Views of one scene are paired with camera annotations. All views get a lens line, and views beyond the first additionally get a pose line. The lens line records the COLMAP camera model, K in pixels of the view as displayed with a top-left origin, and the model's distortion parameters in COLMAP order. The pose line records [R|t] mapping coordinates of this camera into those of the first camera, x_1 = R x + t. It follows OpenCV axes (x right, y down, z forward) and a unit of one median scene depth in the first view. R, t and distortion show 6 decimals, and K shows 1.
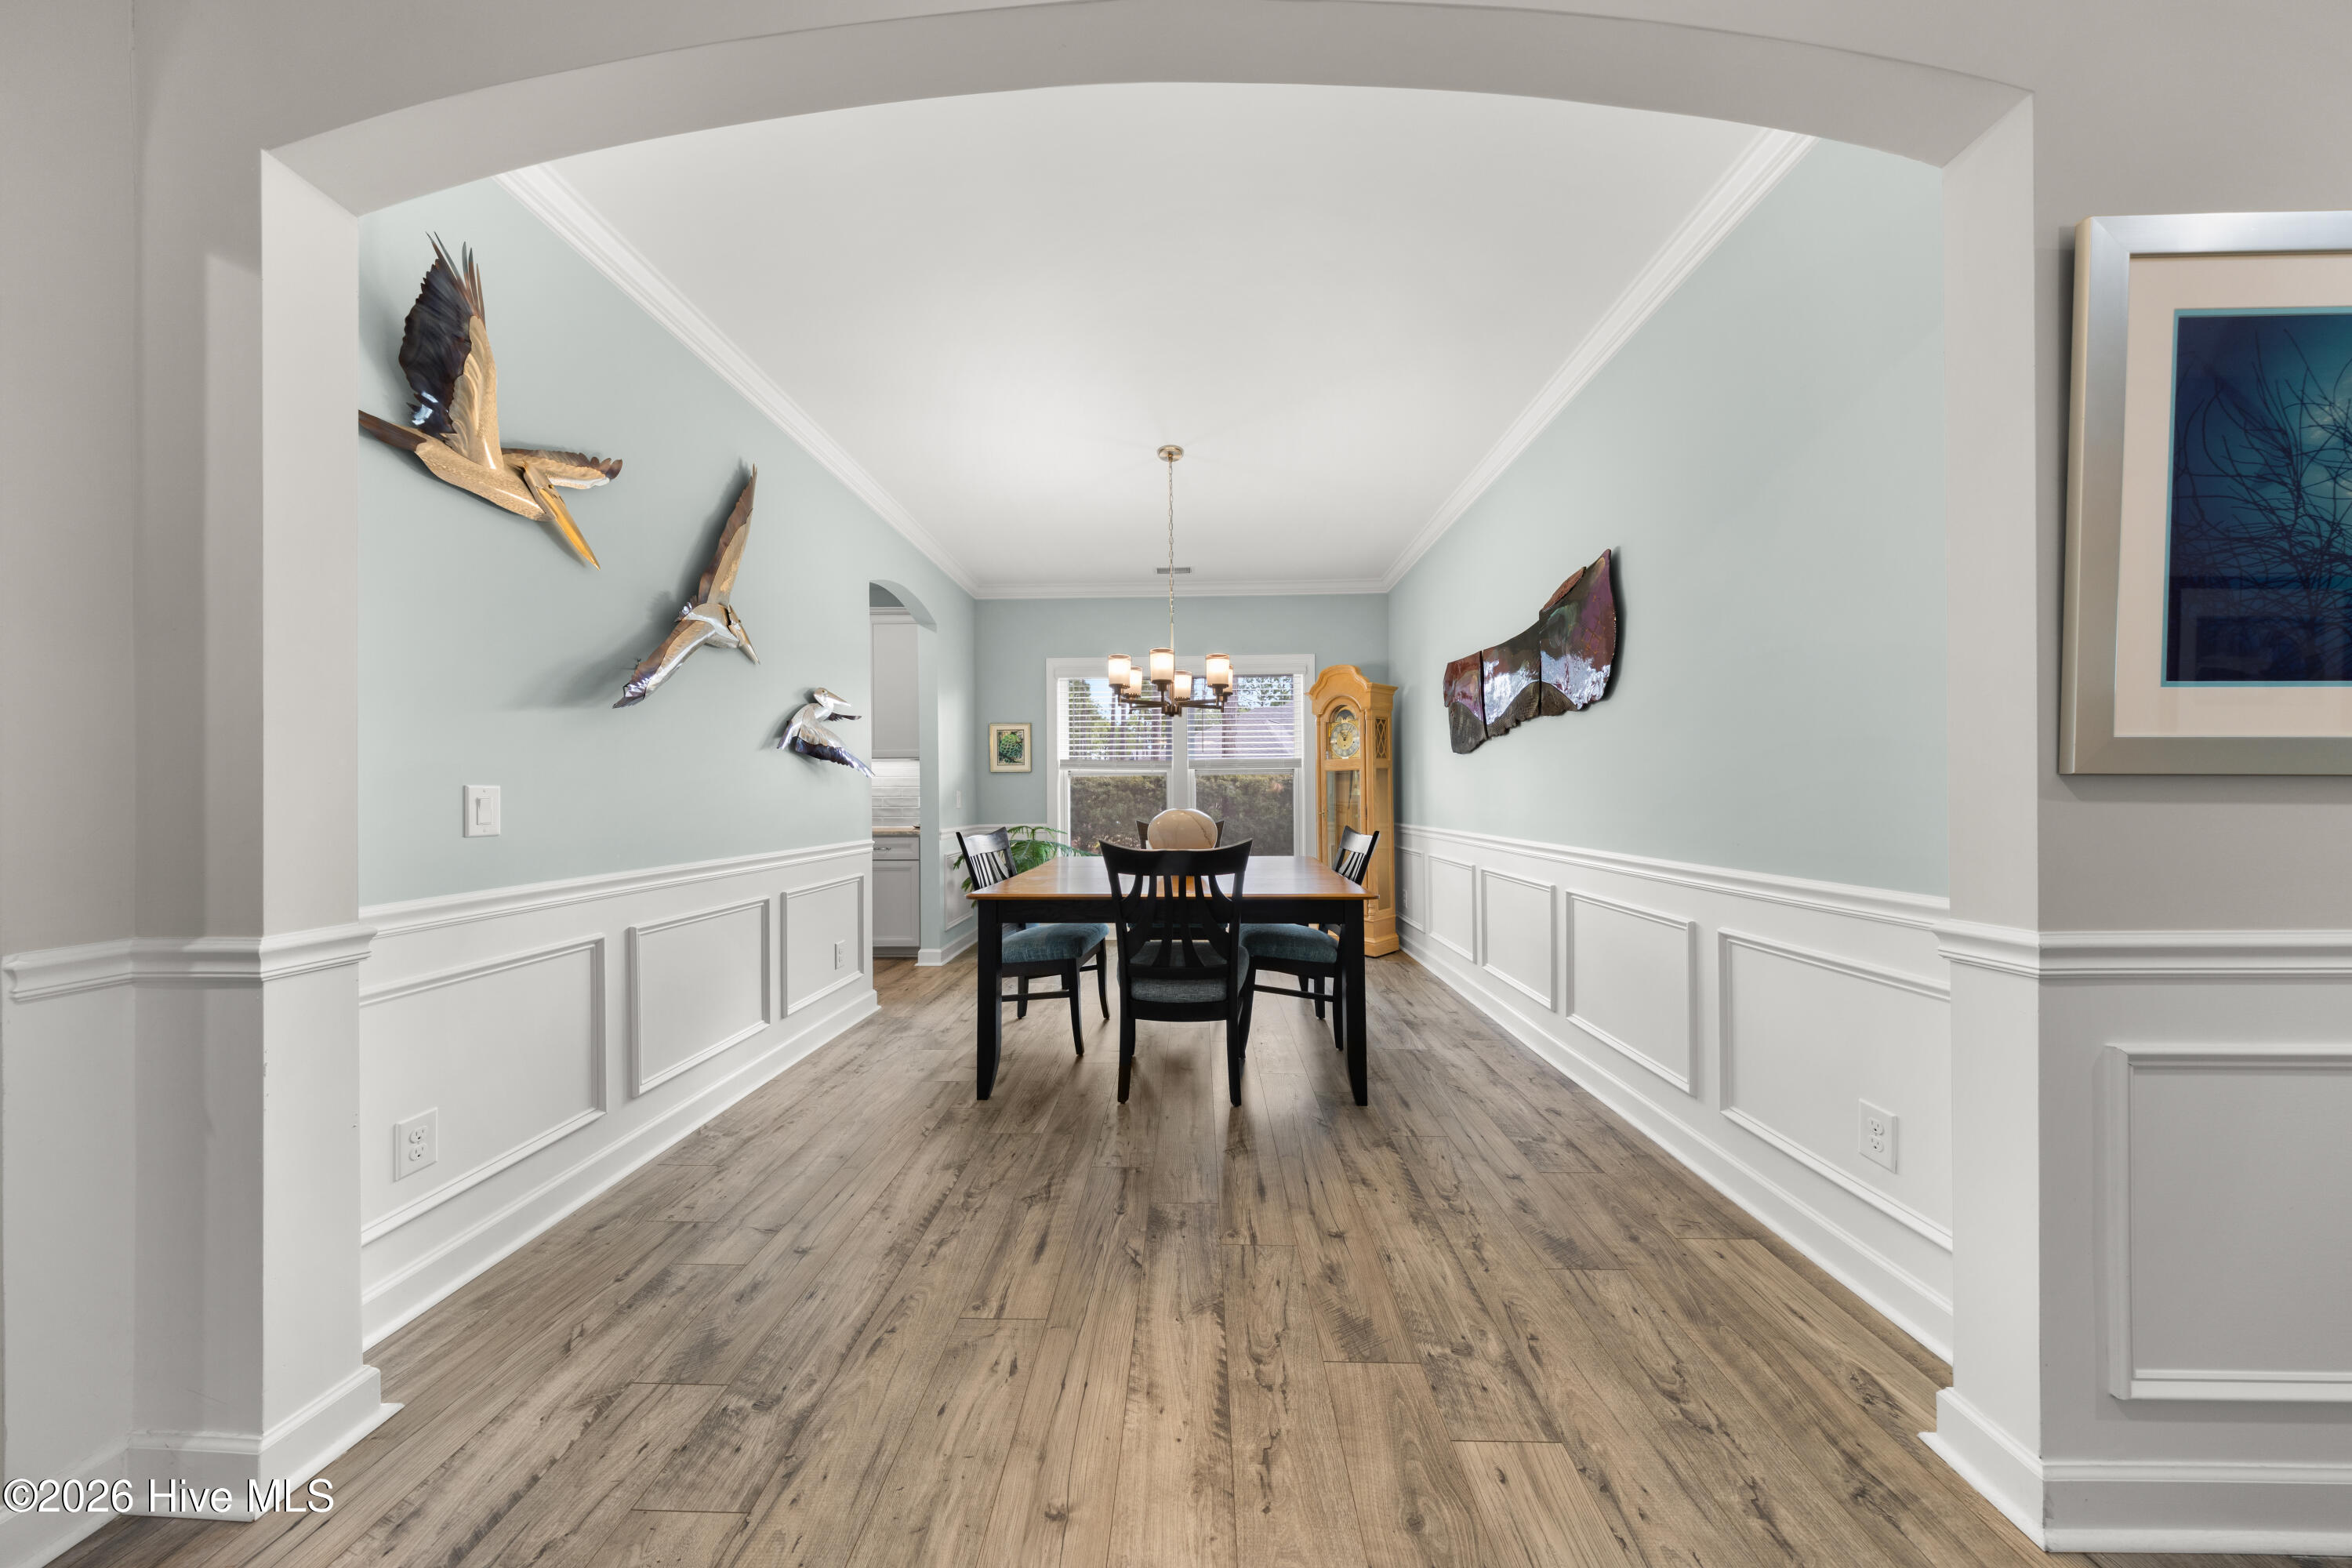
lens RADIAL K [[685.4, 0, 1179.9], [0, 685.4, 793.3], [0, 0, 1]] dist [0.000517, 0.000004]
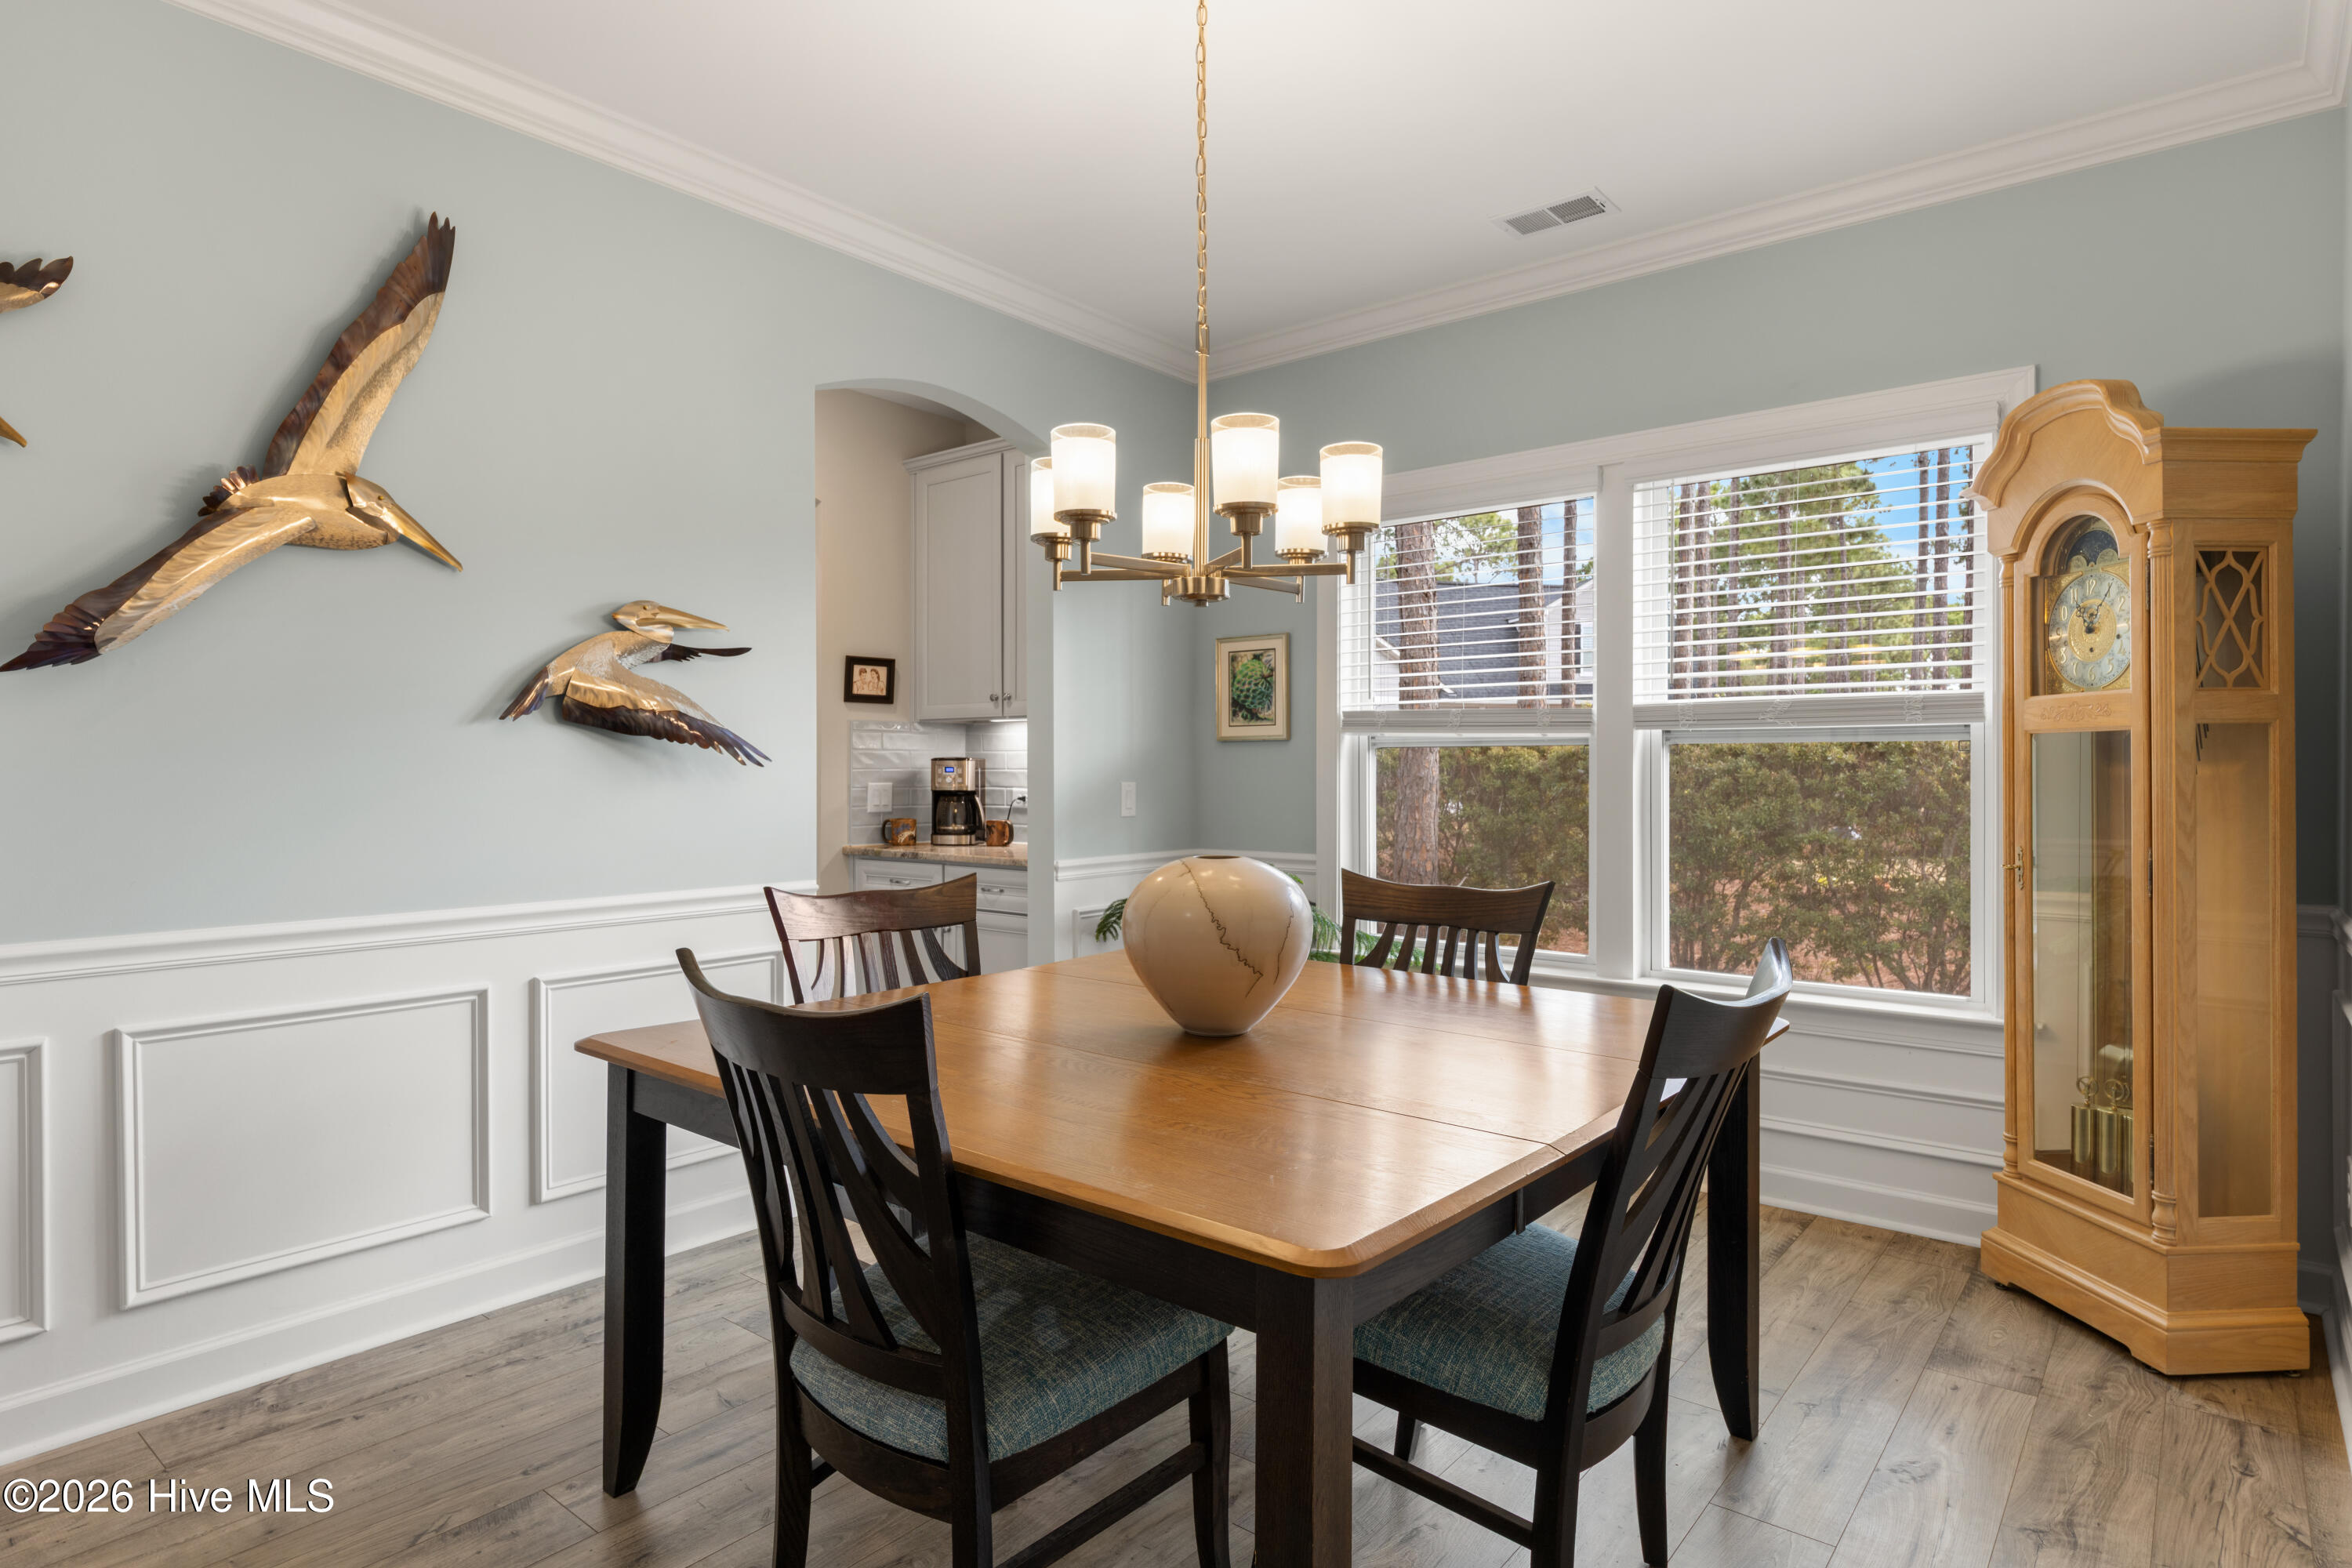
lens RADIAL K [[1279.9, 0, 1174.7], [0, 1279.9, 775.9], [0, 0, 1]] dist [-0.001044, -0.001105]
pose [[0.783553, 0.010777, -0.621231, 0.288485], [-0.003188, 0.999906, 0.013325, -0.020855], [0.621316, -0.008461, 0.783514, 0.320410]]
